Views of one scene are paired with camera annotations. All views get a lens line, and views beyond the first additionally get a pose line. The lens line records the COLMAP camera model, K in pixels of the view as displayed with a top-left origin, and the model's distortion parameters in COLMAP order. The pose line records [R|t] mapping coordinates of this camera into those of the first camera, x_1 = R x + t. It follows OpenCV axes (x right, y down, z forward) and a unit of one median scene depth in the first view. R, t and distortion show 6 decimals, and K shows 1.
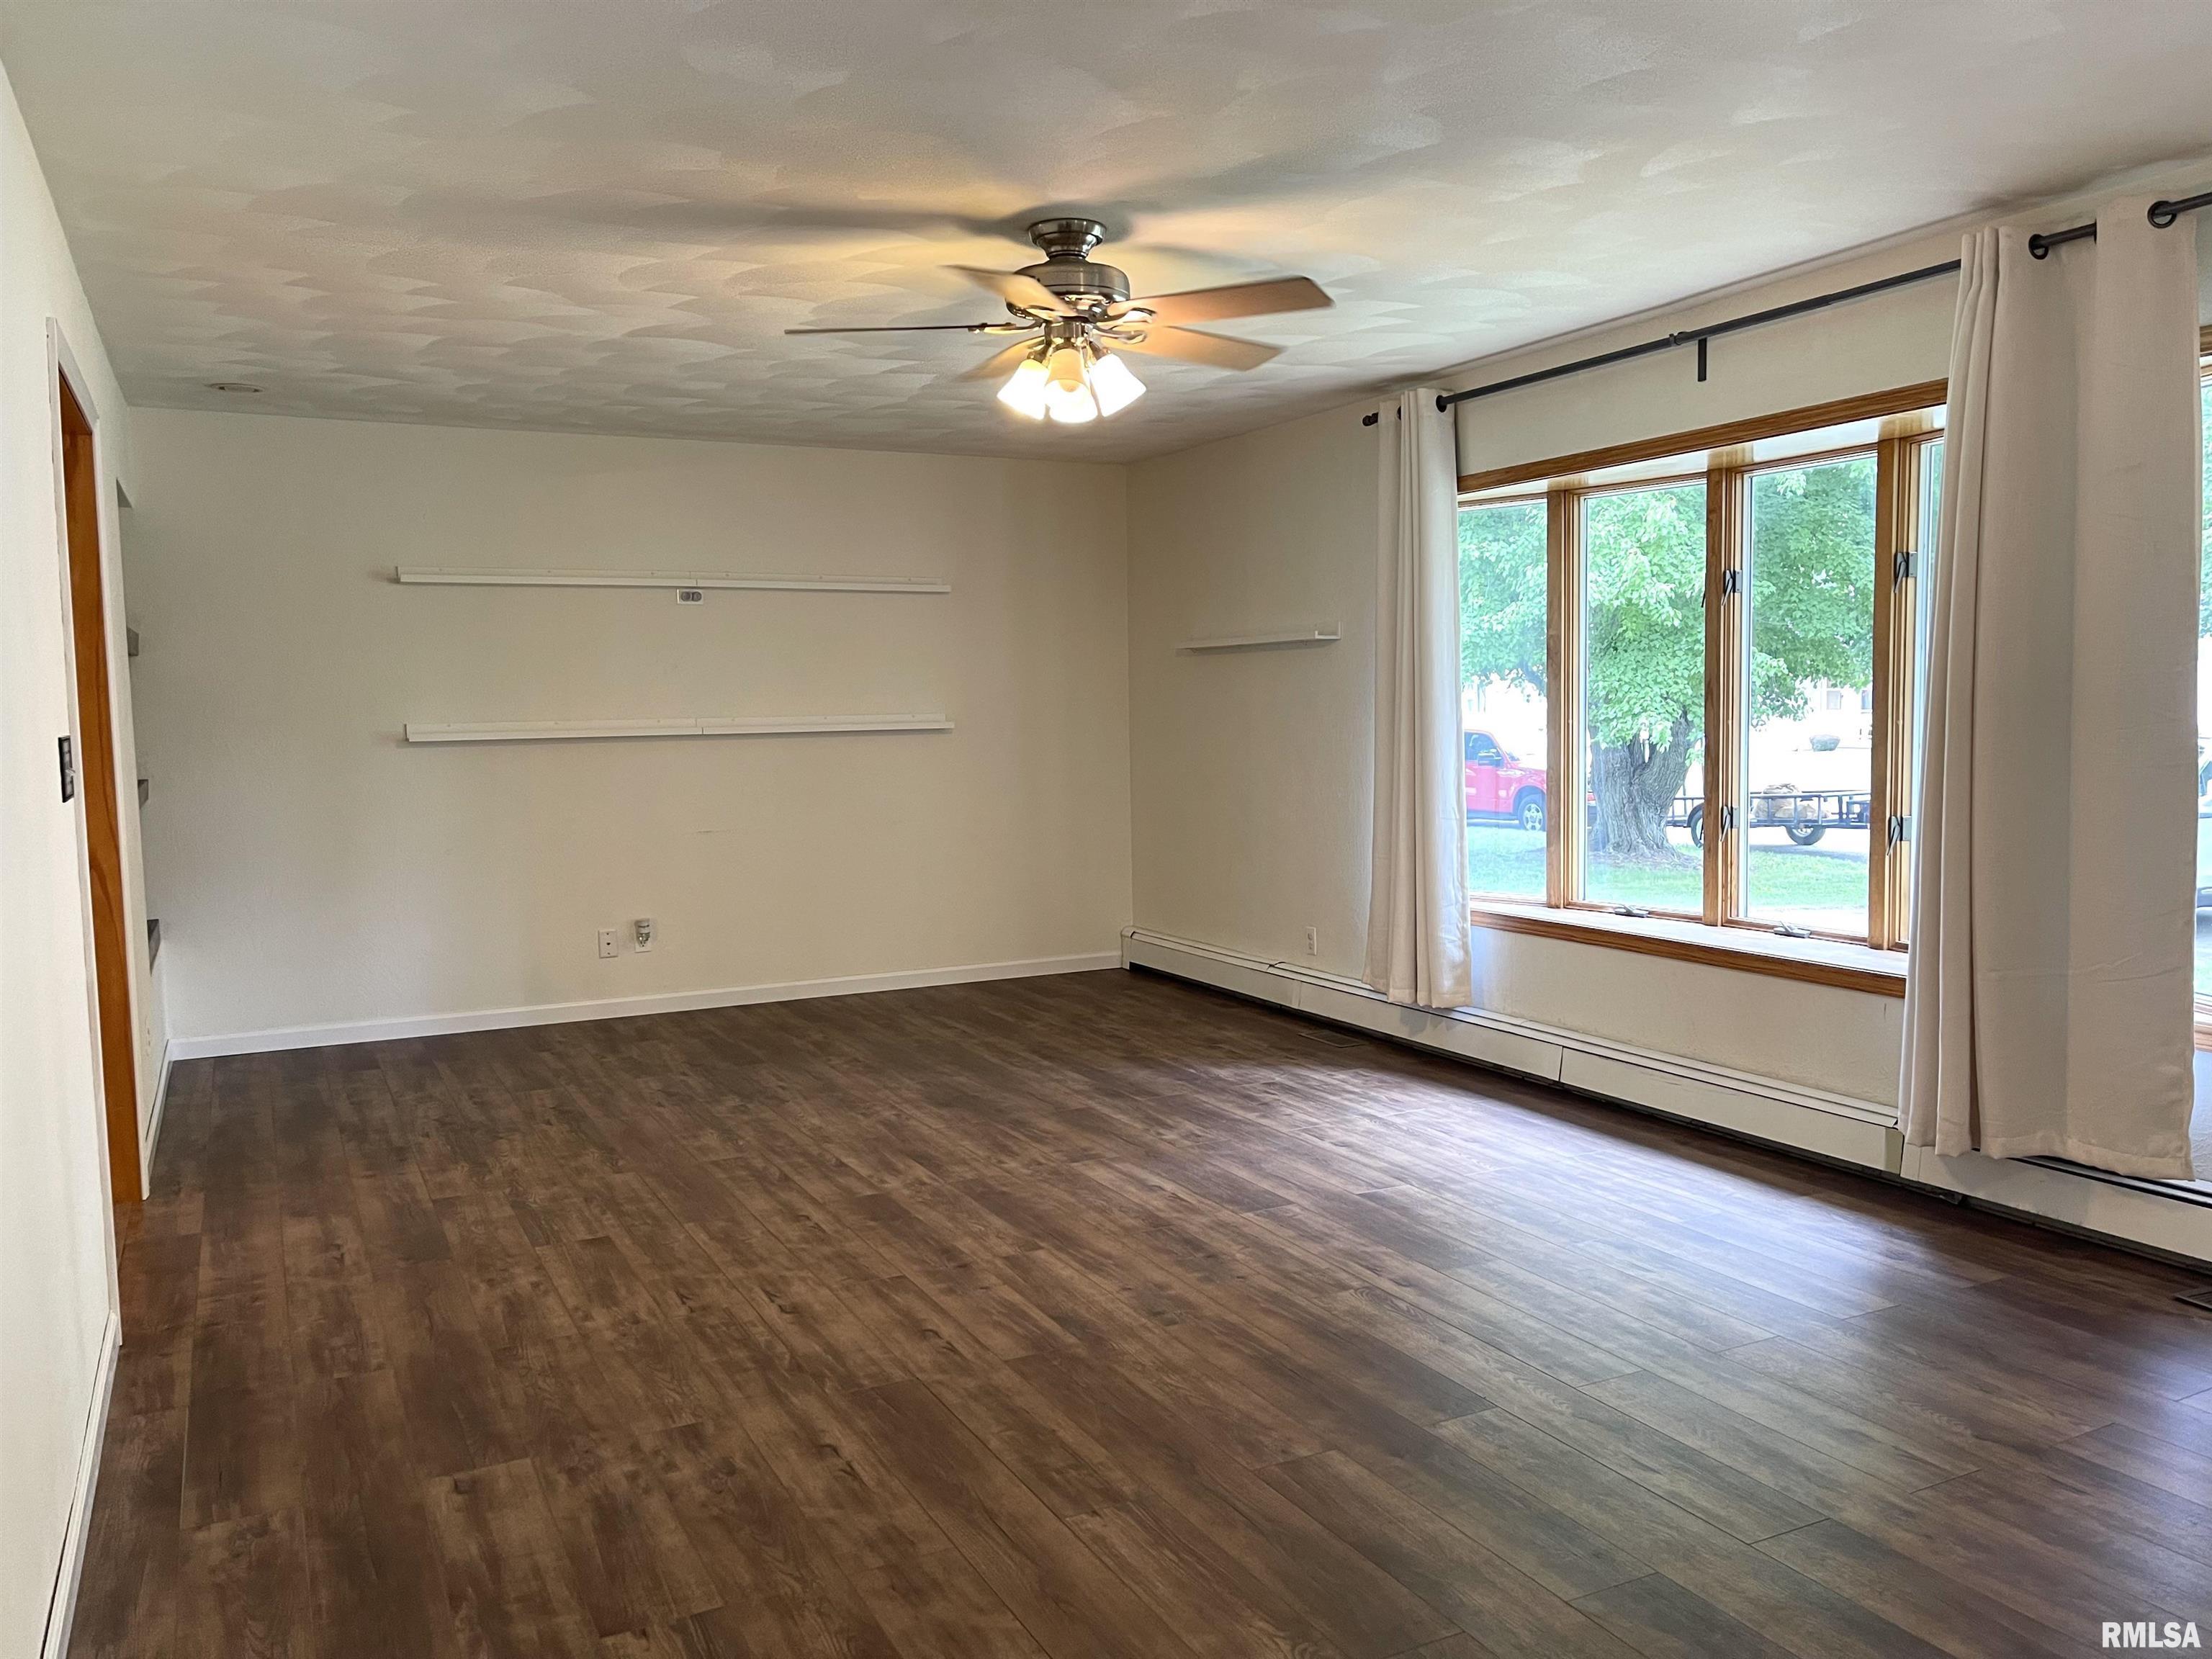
lens RADIAL K [[1684.0, 0, 1093.0], [0, 1684.0, 825.8], [0, 0, 1]] dist [0.055609, -0.071110]
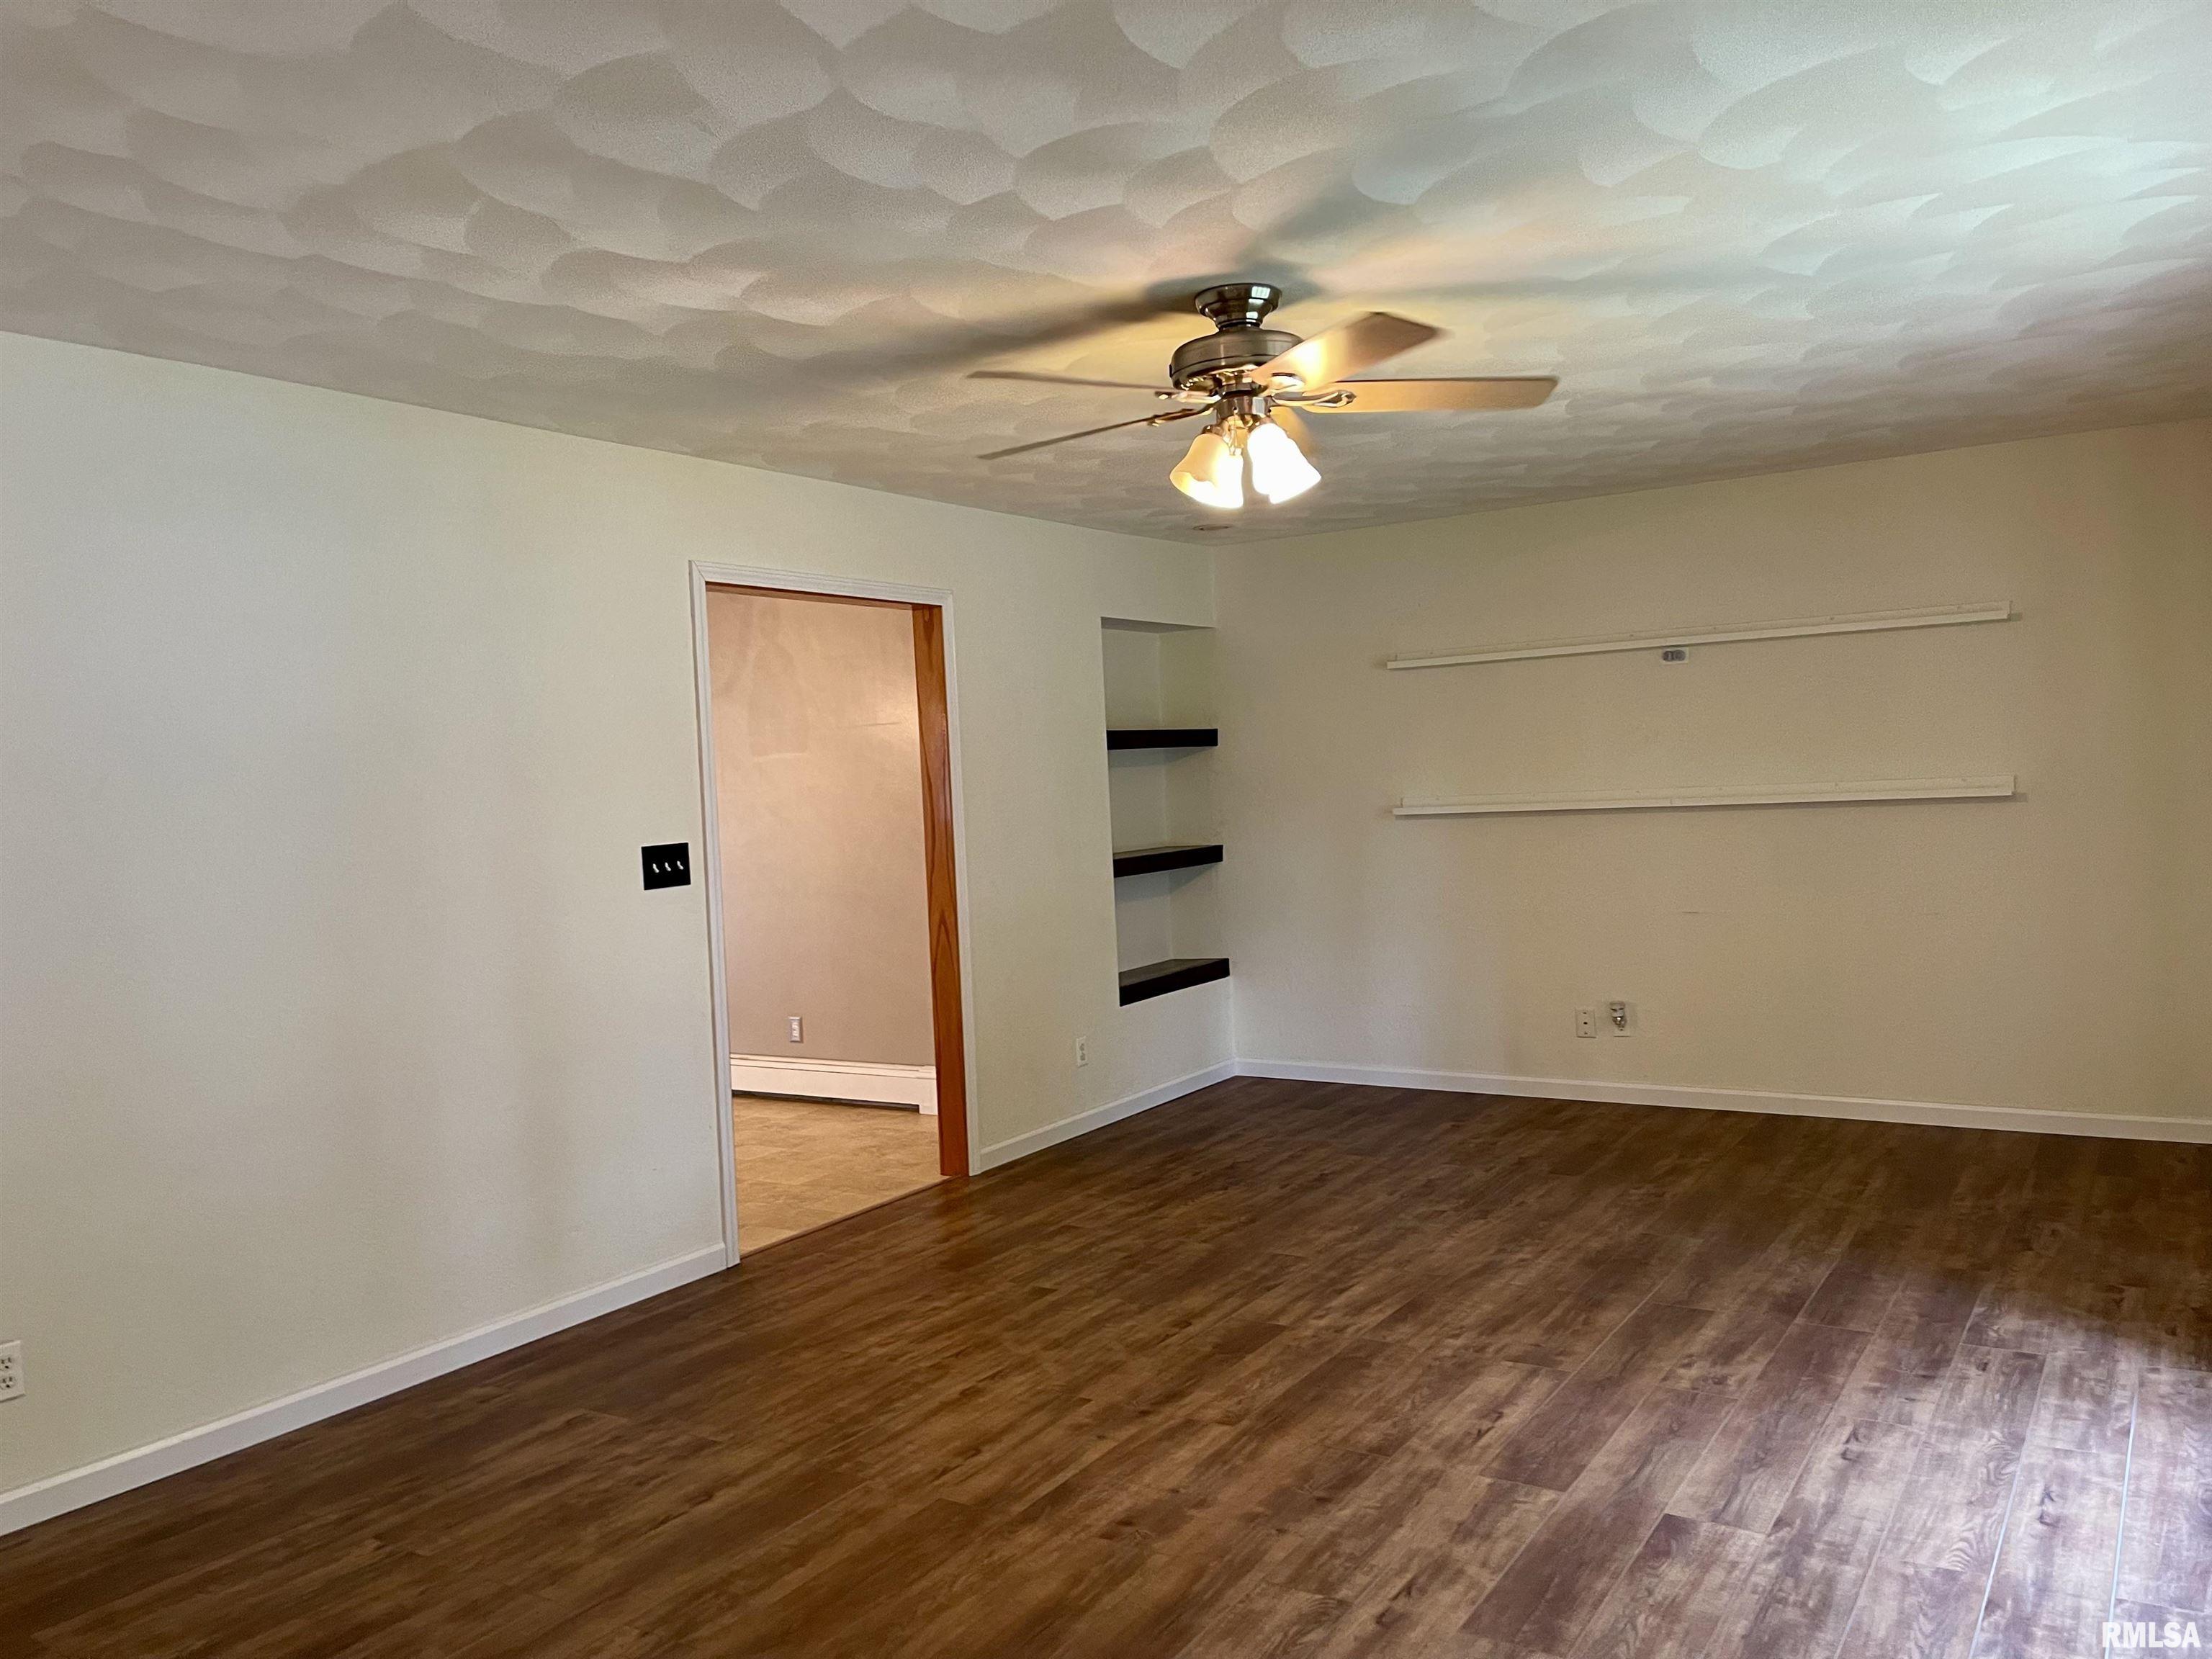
lens RADIAL K [[1684.0, 0, 1091.8], [0, 1684.0, 840.2], [0, 0, 1]] dist [0.055609, -0.071110]
pose [[0.510681, 0.028717, -0.859291, 0.664566], [-0.029743, 0.999434, 0.015725, -0.069738], [0.859256, 0.017527, 0.511246, 0.447402]]
